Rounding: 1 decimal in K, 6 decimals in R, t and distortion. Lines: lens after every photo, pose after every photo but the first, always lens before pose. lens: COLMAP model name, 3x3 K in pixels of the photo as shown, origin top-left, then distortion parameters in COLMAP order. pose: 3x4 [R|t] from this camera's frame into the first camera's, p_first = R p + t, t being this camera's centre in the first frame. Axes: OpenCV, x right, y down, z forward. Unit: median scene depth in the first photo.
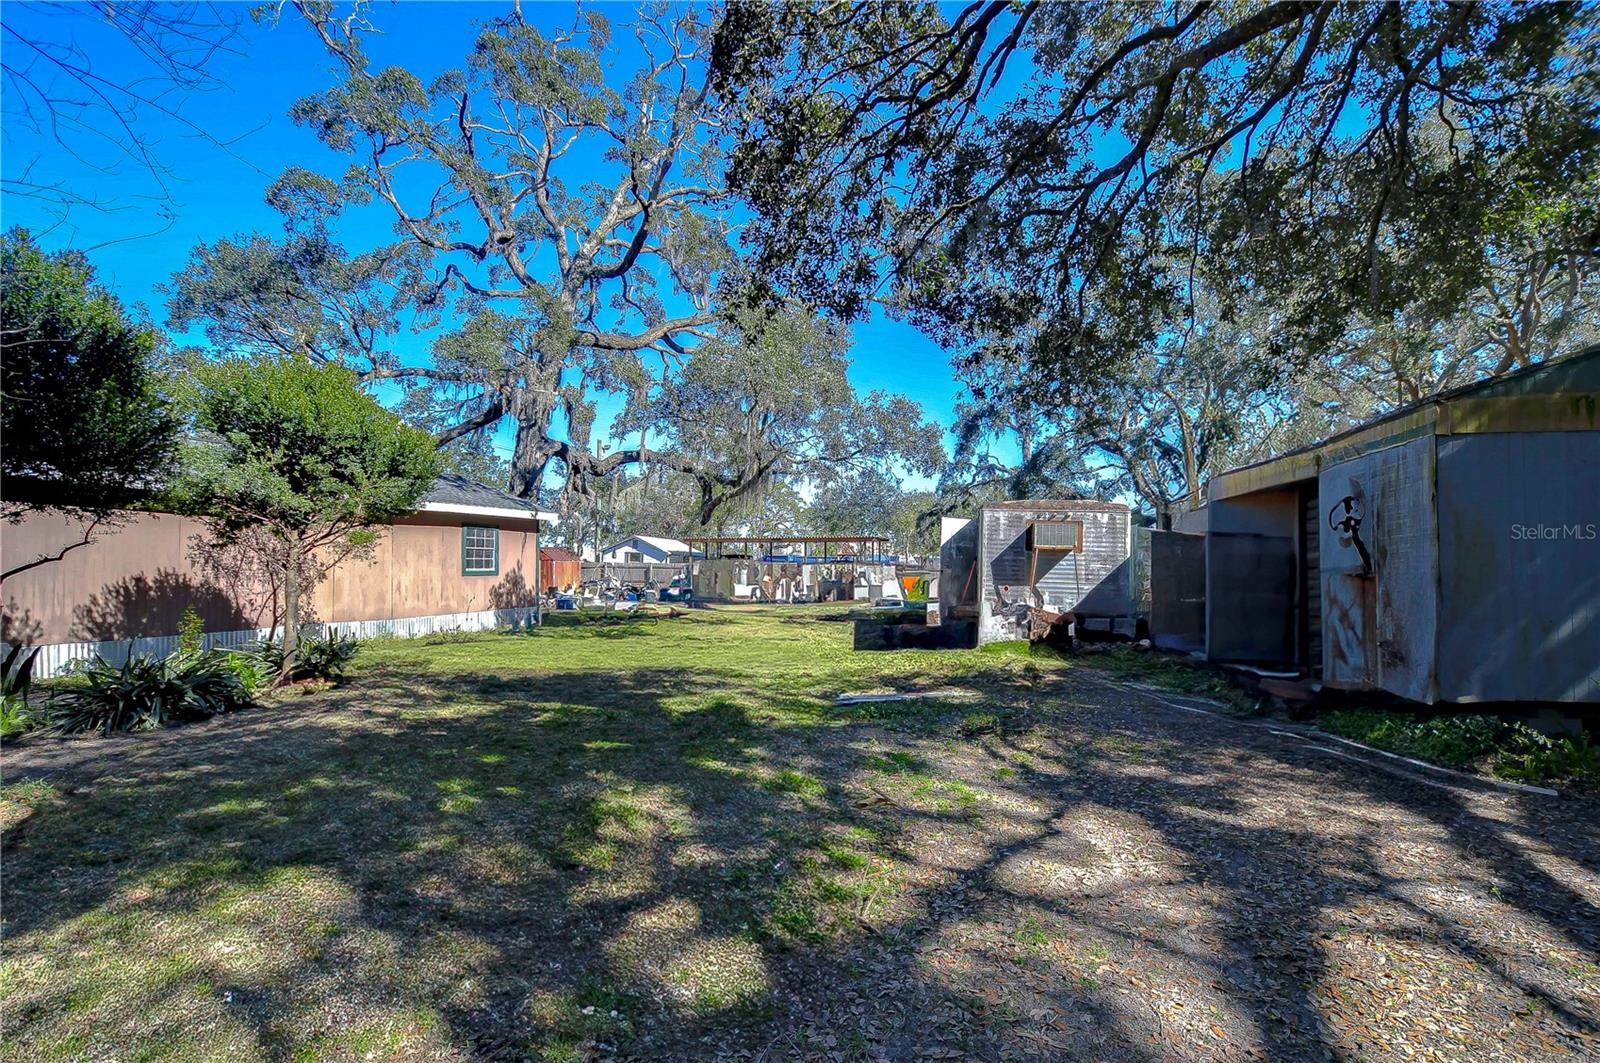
lens RADIAL K [[727.0, 0, 803.6], [0, 727.0, 554.4], [0, 0, 1]] dist [0.003449, -0.007703]
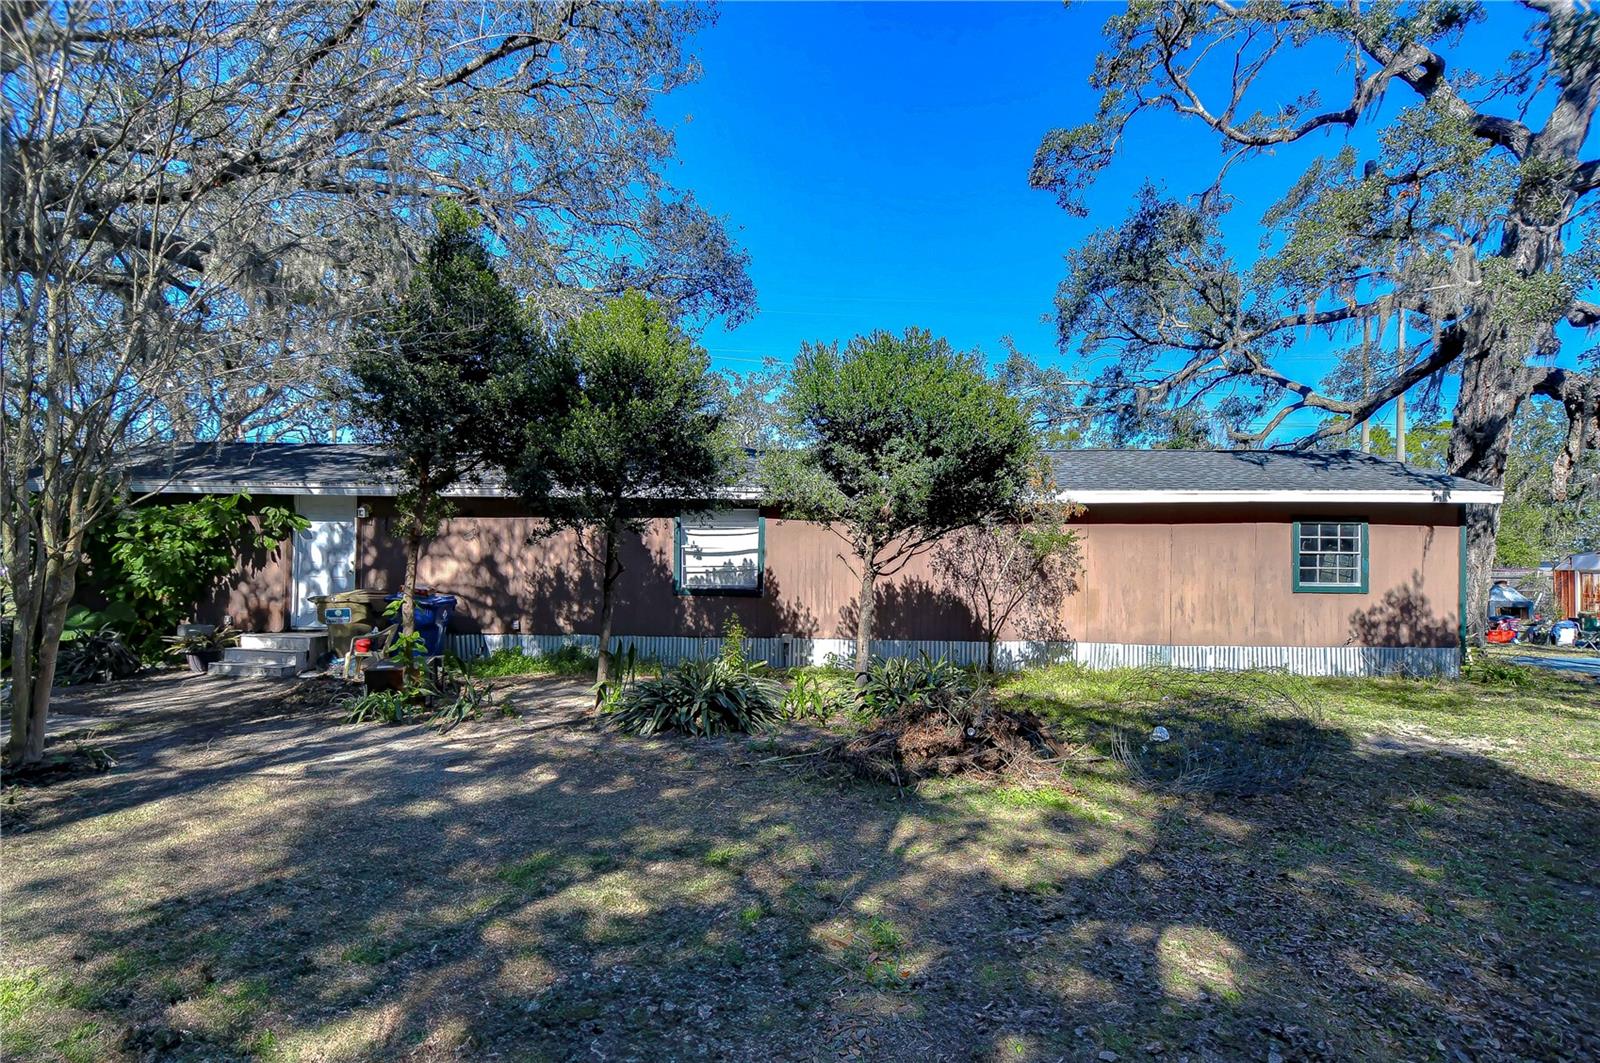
lens RADIAL K [[727.0, 0, 803.6], [0, 727.0, 554.4], [0, 0, 1]] dist [0.003449, -0.007703]
pose [[0.294700, -0.009487, -0.955543, 0.054320], [0.001979, 0.999955, -0.009318, -0.001536], [0.955588, 0.000855, 0.294706, 0.356783]]
